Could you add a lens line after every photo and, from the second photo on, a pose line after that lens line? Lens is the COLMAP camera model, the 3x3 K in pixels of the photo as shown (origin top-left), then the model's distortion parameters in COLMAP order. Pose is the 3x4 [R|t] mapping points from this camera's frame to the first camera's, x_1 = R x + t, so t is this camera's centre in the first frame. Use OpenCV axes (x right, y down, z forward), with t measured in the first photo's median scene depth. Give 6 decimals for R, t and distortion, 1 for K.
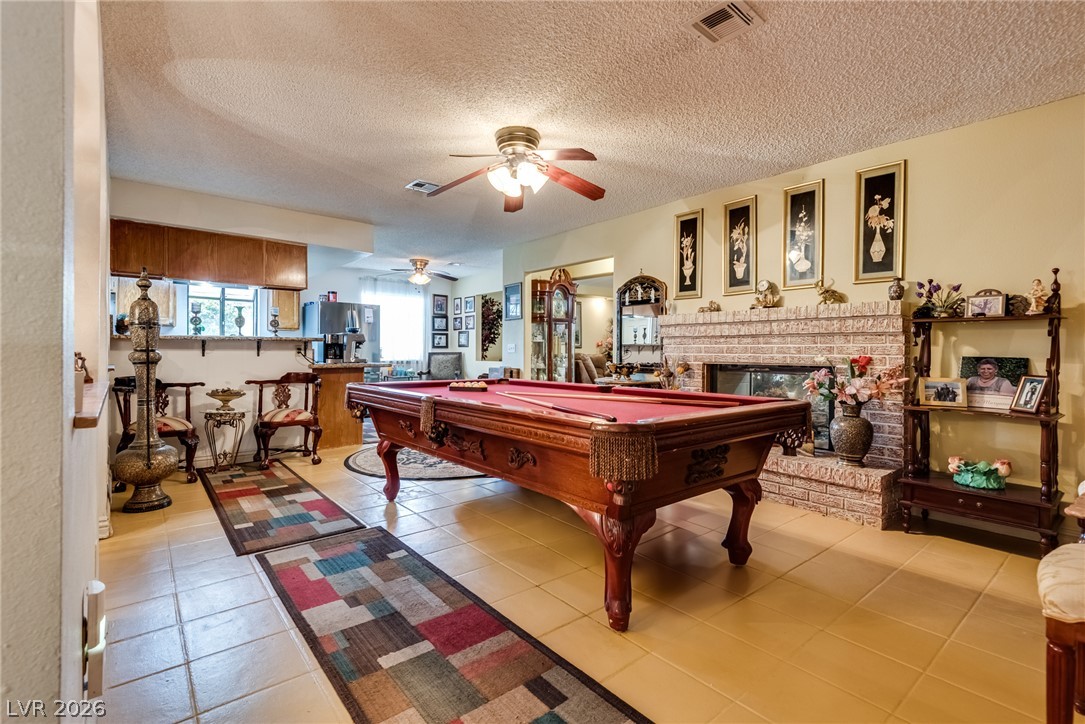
lens RADIAL K [[494.2, 0, 544.0], [0, 494.2, 356.6], [0, 0, 1]] dist [0.018927, -0.003753]
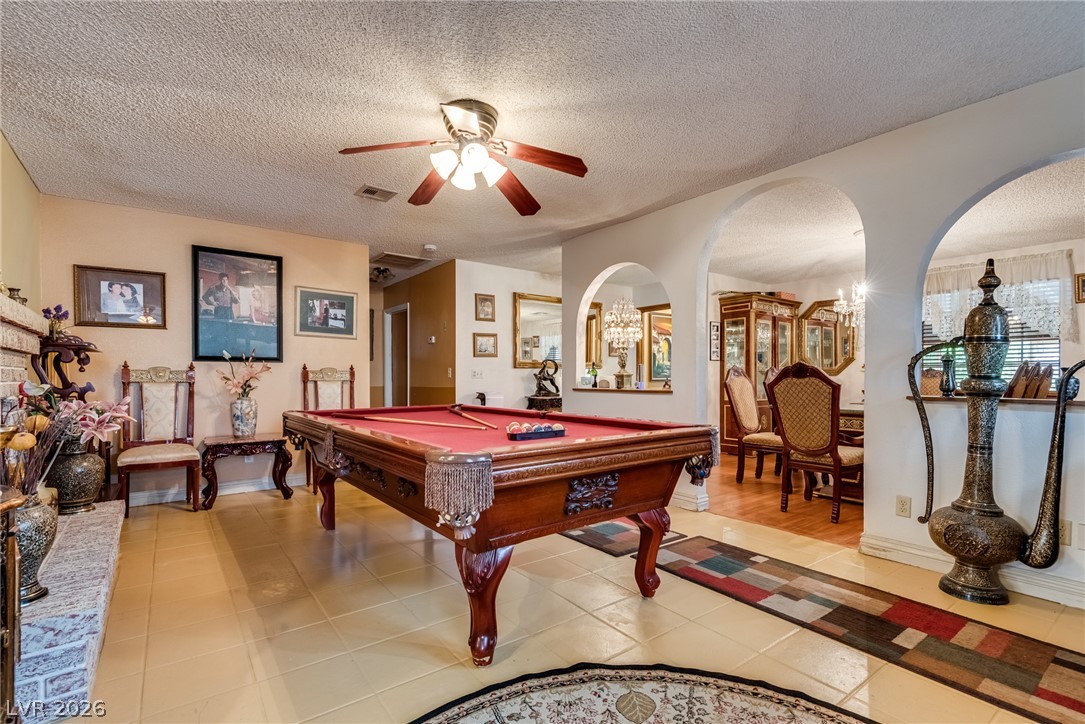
lens RADIAL K [[494.2, 0, 542.5], [0, 494.2, 373.0], [0, 0, 1]] dist [0.018927, -0.003753]
pose [[-0.999186, 0.001998, 0.040302, -0.210937], [0.001846, 0.999991, -0.003813, -0.017377], [-0.040309, -0.003736, -0.999180, 1.884178]]
